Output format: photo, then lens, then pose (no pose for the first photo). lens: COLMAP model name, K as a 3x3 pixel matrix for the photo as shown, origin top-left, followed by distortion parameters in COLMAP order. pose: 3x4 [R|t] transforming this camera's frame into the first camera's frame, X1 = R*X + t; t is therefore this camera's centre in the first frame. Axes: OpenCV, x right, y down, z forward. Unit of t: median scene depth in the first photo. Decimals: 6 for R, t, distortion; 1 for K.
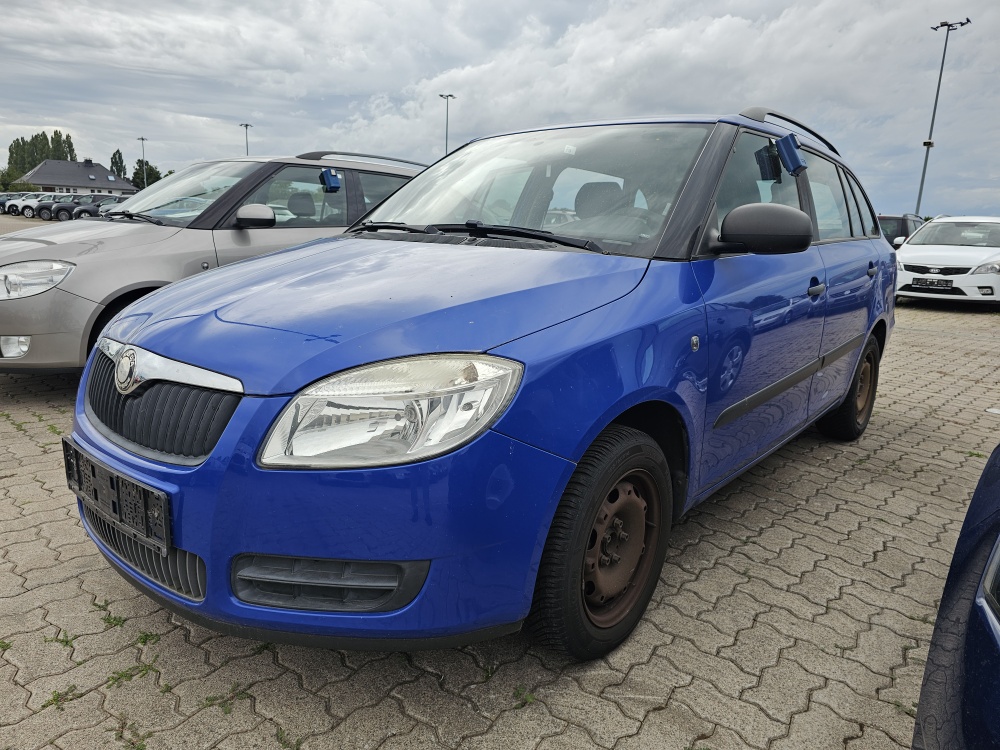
lens RADIAL K [[671.0, 0, 507.7], [0, 671.0, 376.8], [0, 0, 1]] dist [0.046776, -0.033608]
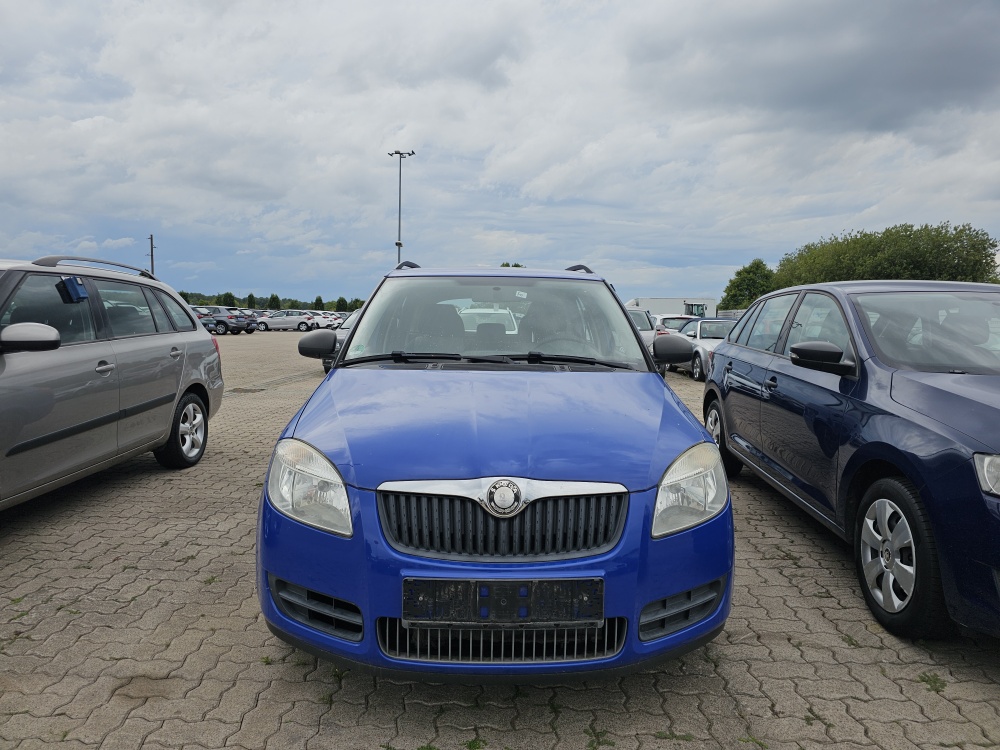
lens RADIAL K [[671.0, 0, 504.6], [0, 671.0, 375.1], [0, 0, 1]] dist [0.046776, -0.033608]
pose [[0.743376, -0.076235, 0.664515, -0.270608], [0.153629, 0.986384, -0.058700, -0.031305], [-0.650992, 0.145725, 0.744966, 0.012880]]
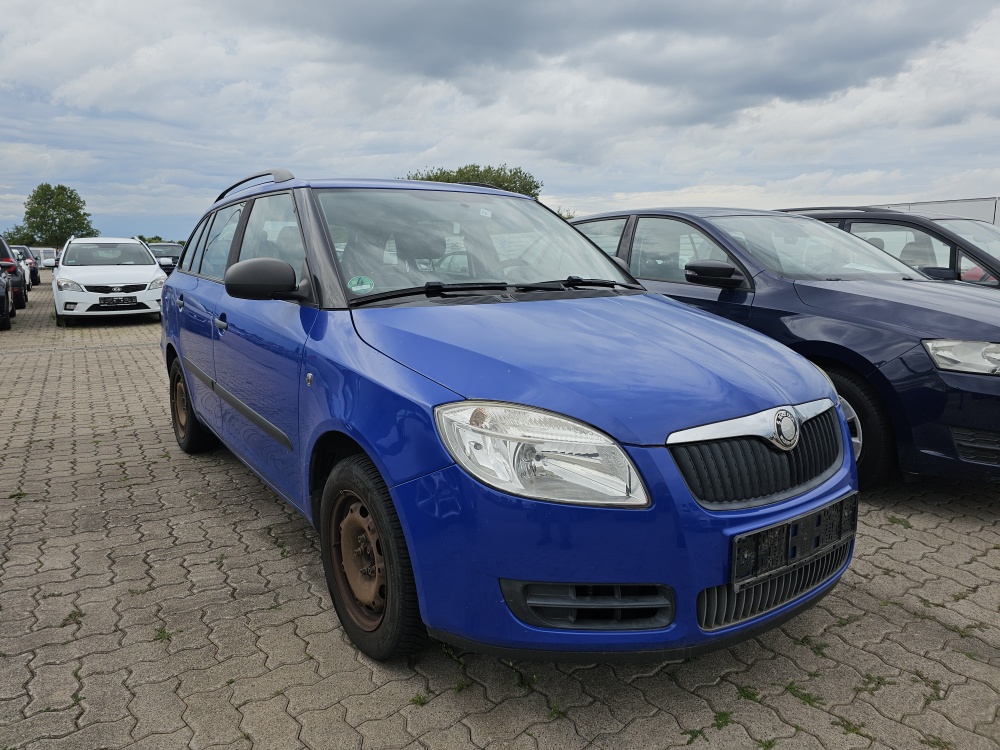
lens RADIAL K [[671.0, 0, 491.9], [0, 671.0, 365.8], [0, 0, 1]] dist [0.046776, -0.033608]
pose [[0.260078, -0.190814, 0.946546, -0.347451], [0.221537, 0.965922, 0.133850, -0.073979], [-0.939830, 0.174884, 0.293487, 0.223319]]
